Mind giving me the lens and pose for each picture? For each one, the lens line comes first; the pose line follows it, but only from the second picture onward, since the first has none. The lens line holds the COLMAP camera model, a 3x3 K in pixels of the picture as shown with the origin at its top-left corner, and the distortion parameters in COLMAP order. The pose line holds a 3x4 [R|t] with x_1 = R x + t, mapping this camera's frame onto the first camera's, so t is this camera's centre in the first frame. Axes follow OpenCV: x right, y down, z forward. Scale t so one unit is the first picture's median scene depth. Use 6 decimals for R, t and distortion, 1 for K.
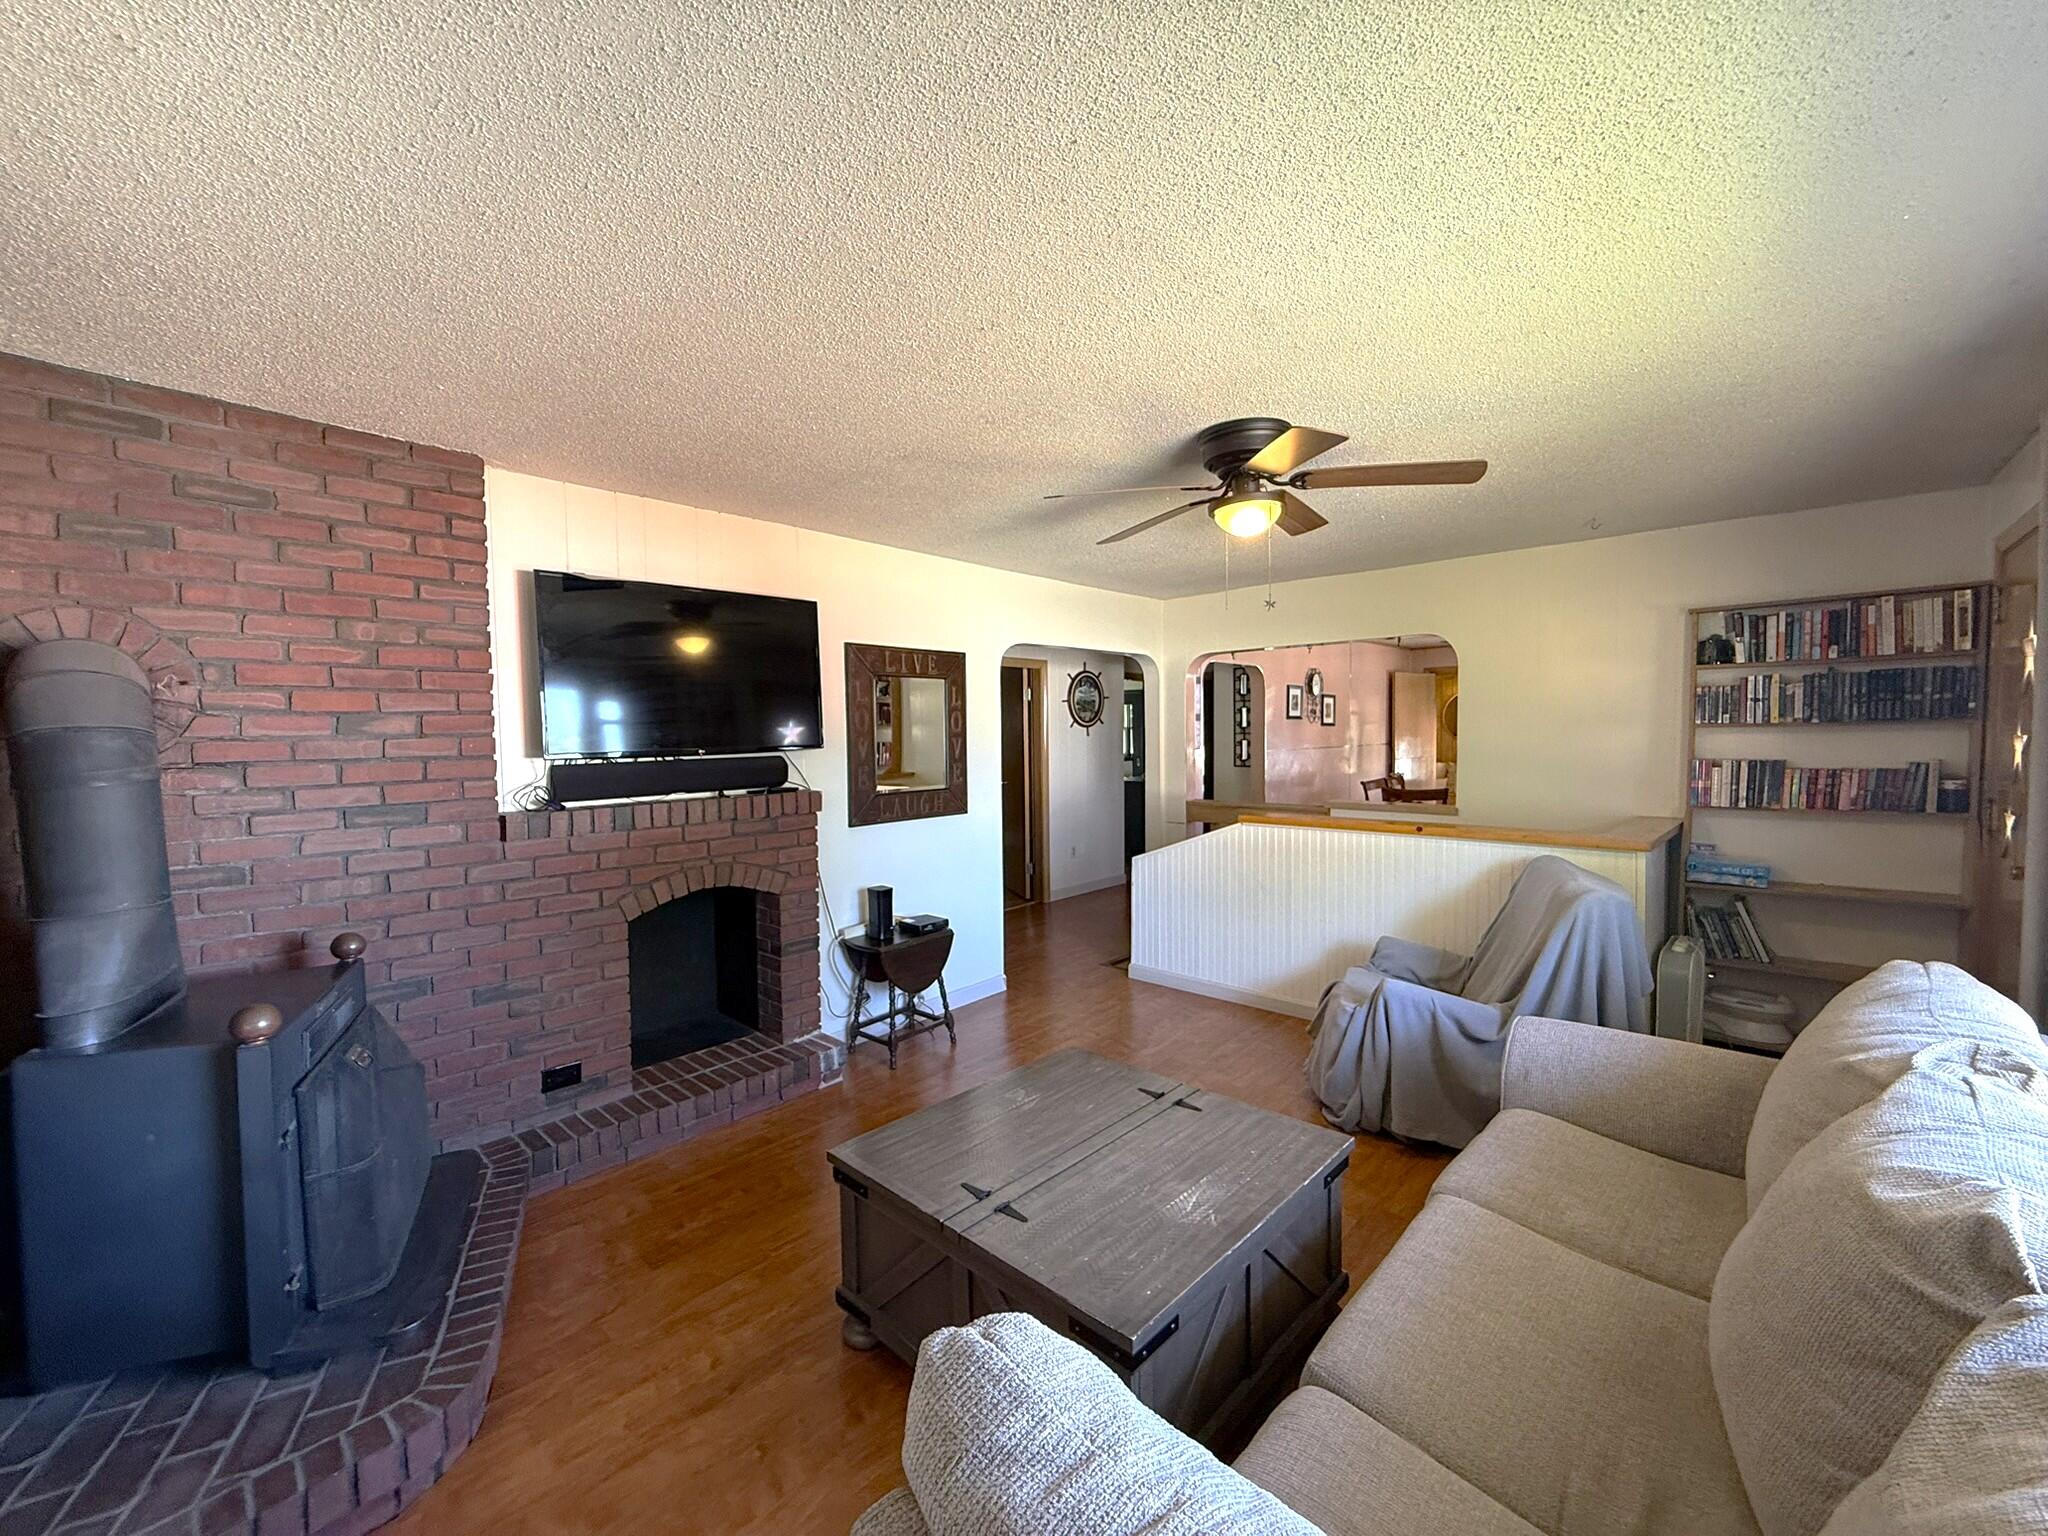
lens RADIAL K [[808.0, 0, 1014.8], [0, 808.0, 762.7], [0, 0, 1]] dist [-0.000092, -0.000001]
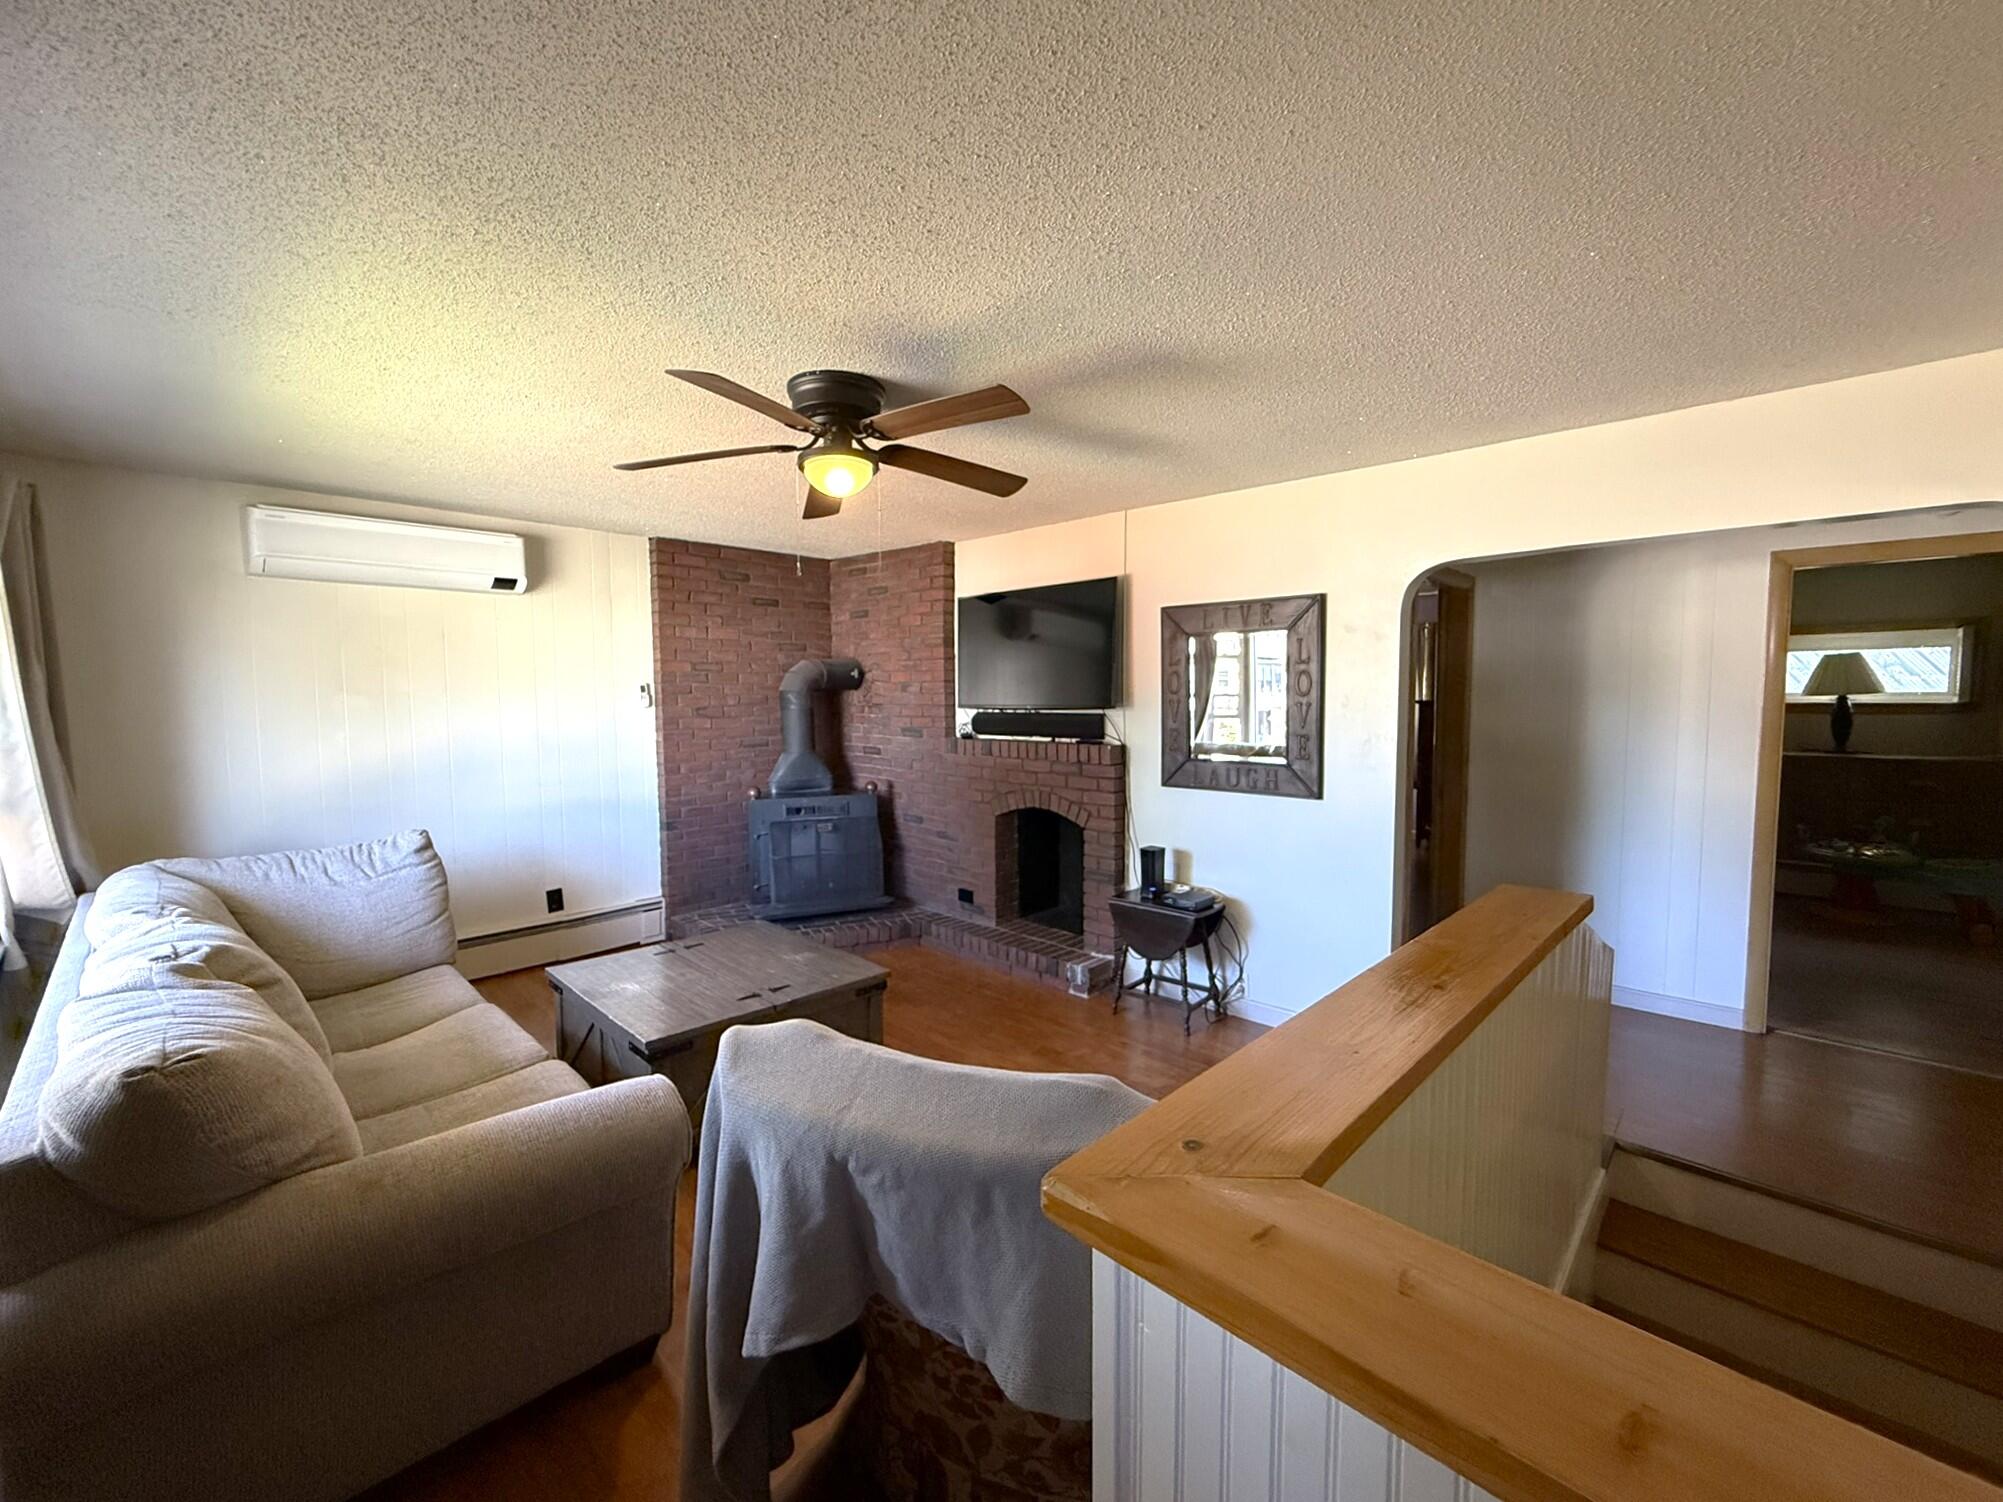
lens RADIAL K [[807.0, 0, 1005.4], [0, 807.0, 754.6], [0, 0, 1]] dist [0.000188, -0.000027]
pose [[0.008033, 0.088498, -0.996044, 0.951159], [-0.038638, 0.995360, 0.088126, -0.051137], [0.999221, 0.037778, 0.011415, 0.907938]]
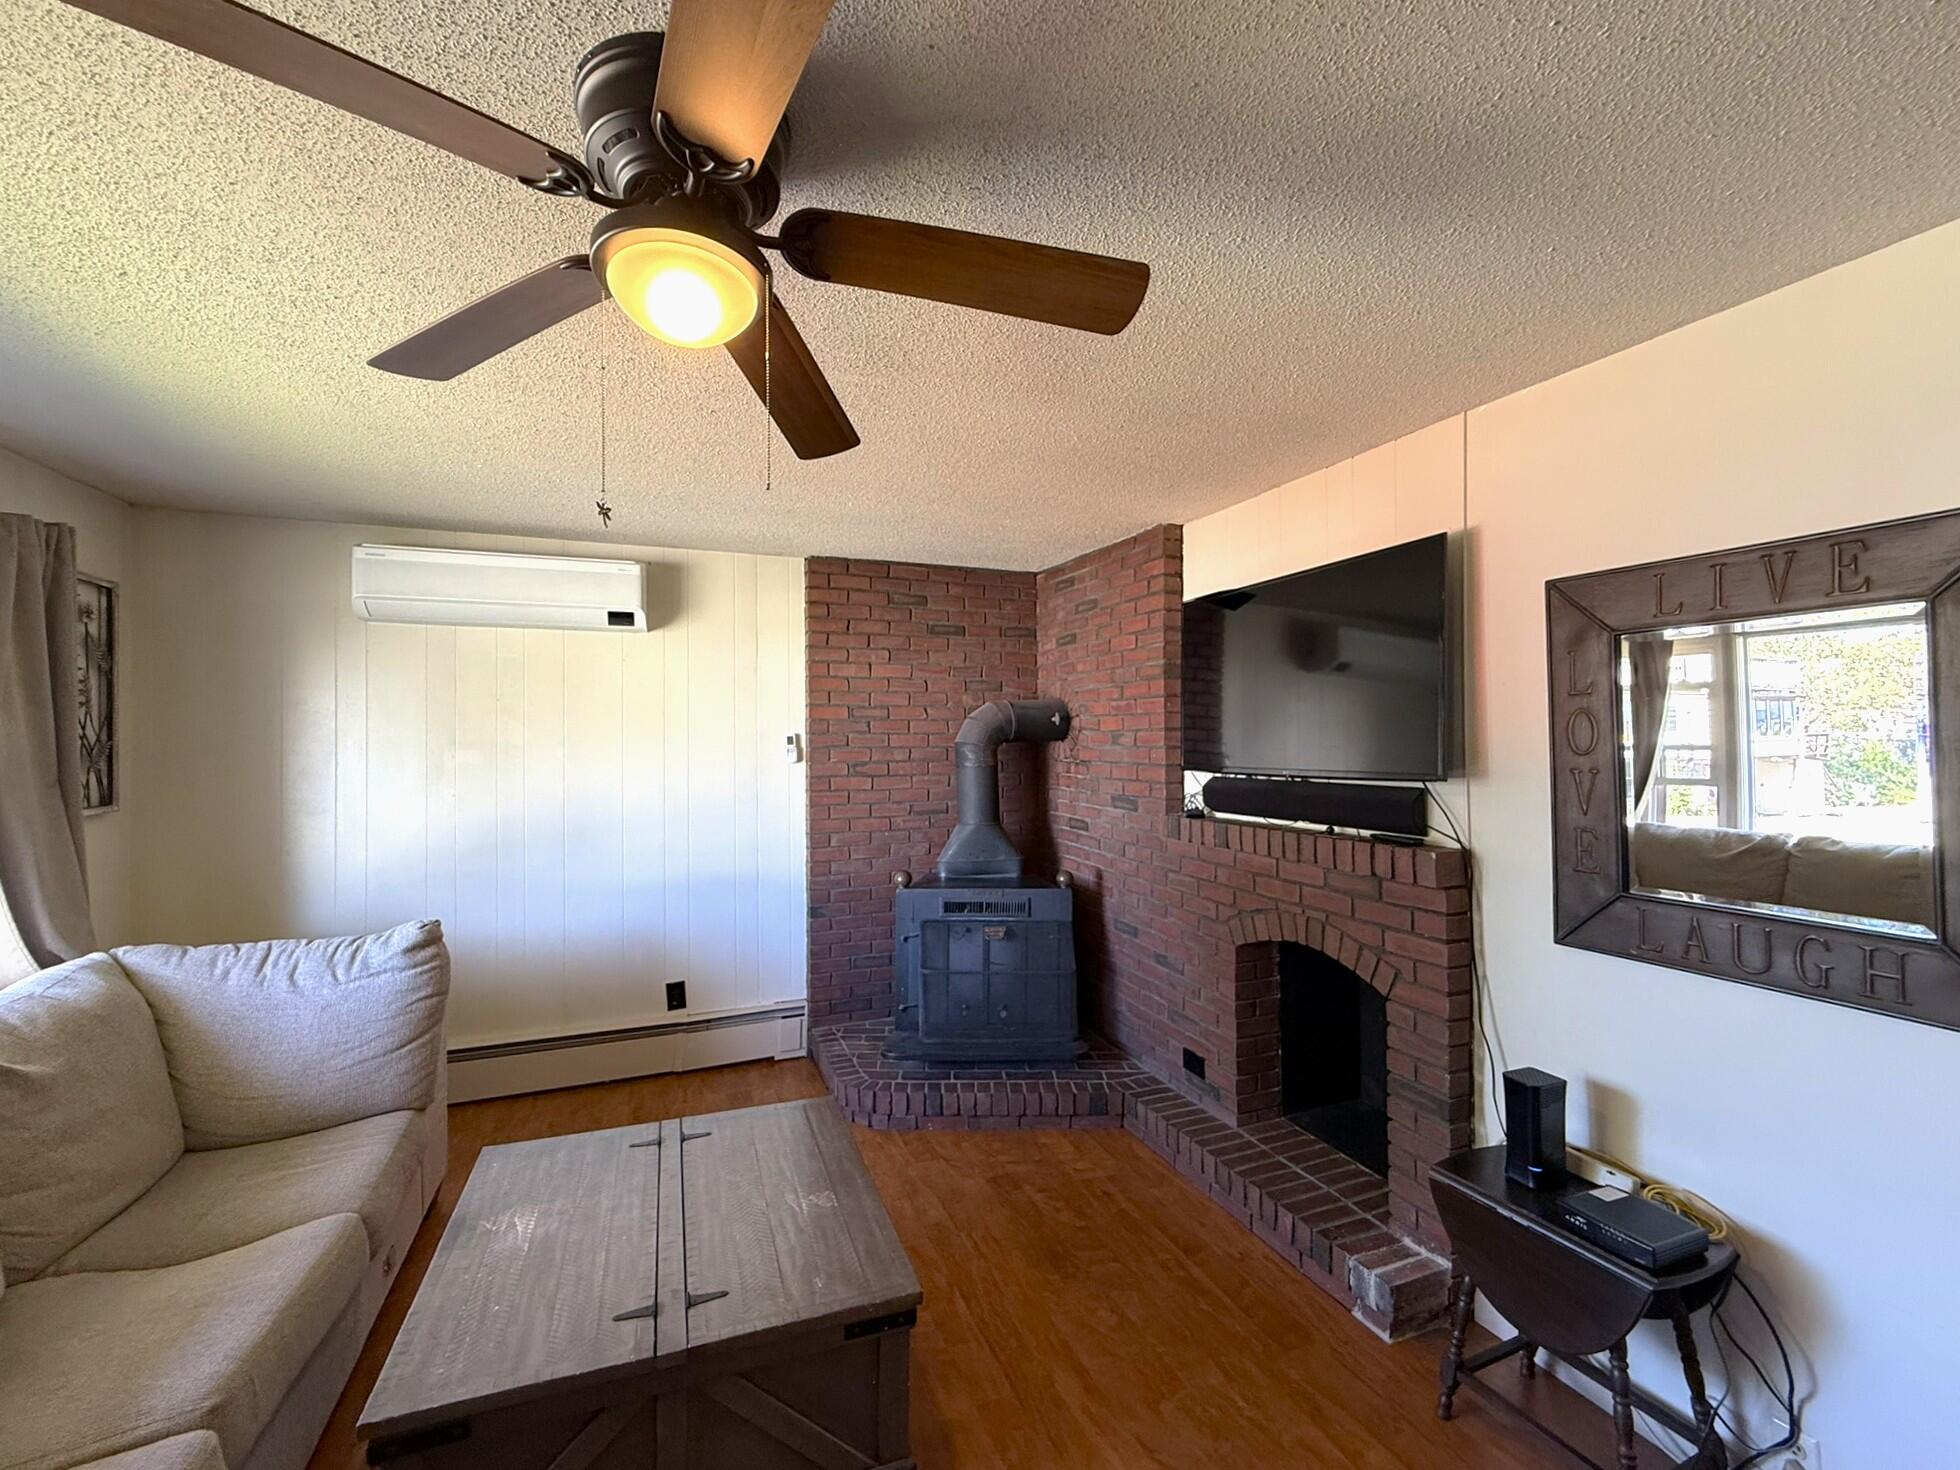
lens RADIAL K [[814.1, 0, 980.0], [0, 814.1, 735.0], [0, 0, 1]] dist [0.000947, 0.000048]
pose [[-0.416199, 0.008942, -0.909230, 0.475240], [-0.029865, 0.999278, 0.023498, -0.059792], [0.908783, 0.036934, -0.415631, 1.015518]]
